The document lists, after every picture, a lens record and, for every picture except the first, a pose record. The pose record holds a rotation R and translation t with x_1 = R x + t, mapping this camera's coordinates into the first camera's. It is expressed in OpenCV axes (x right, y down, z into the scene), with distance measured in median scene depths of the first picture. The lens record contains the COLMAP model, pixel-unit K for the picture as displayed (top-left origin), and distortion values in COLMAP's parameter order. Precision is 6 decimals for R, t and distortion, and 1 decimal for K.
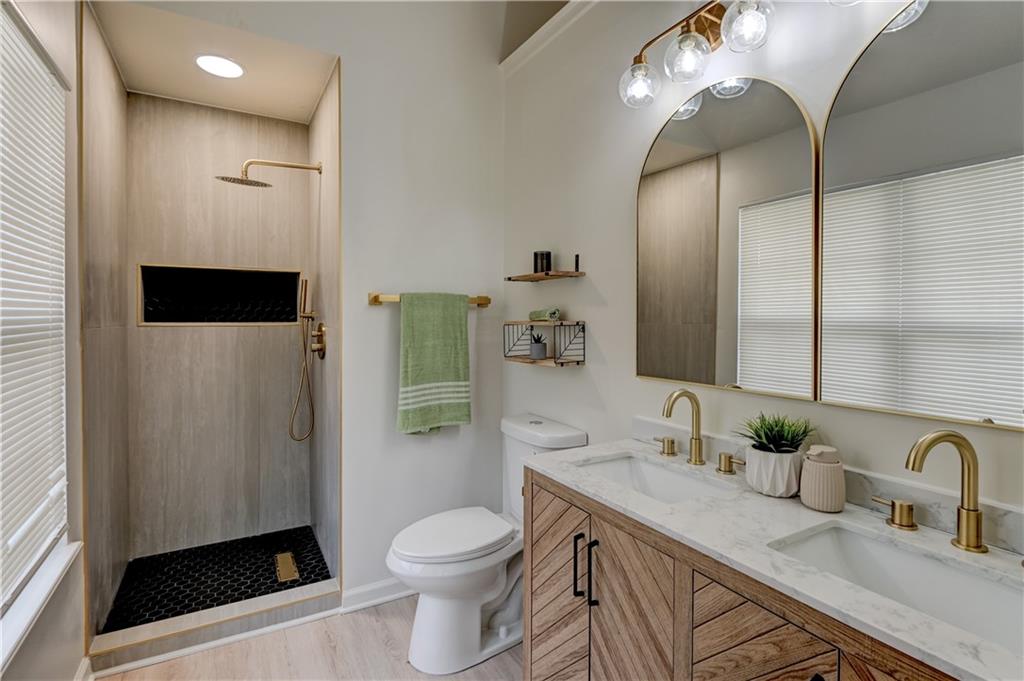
lens RADIAL K [[497.2, 0, 514.5], [0, 497.2, 322.7], [0, 0, 1]] dist [0.001298, 0.000264]
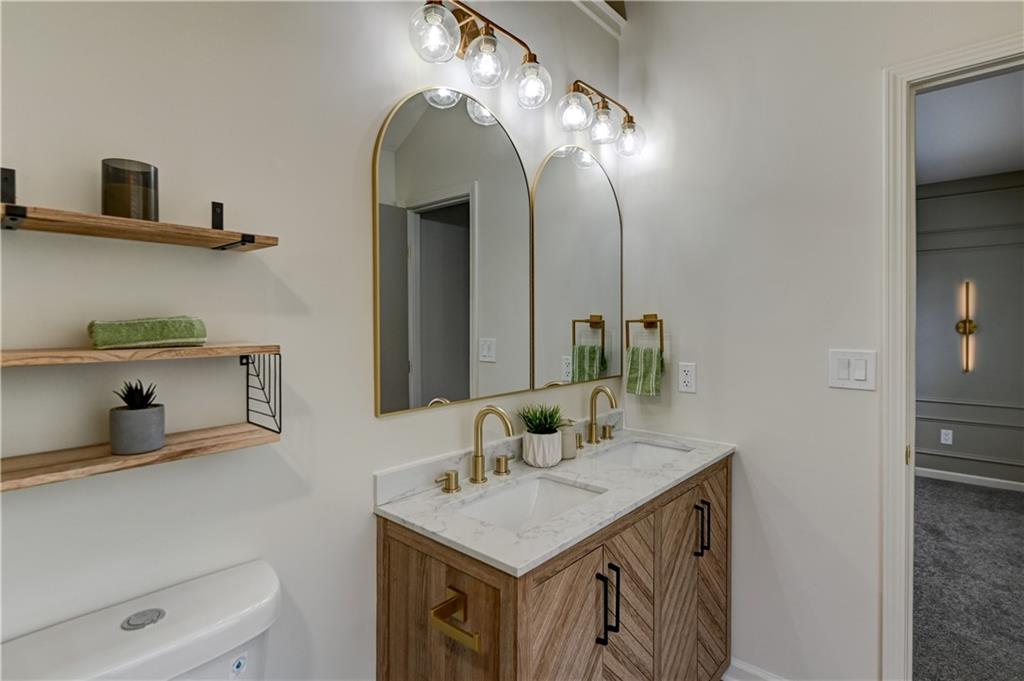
lens RADIAL K [[497.2, 0, 514.5], [0, 497.2, 322.7], [0, 0, 1]] dist [0.001298, 0.000264]
pose [[-0.316591, 0.001152, 0.948562, -0.624563], [0.009117, 0.999957, 0.001828, -0.031516], [-0.948518, 0.009227, -0.316588, 1.328525]]
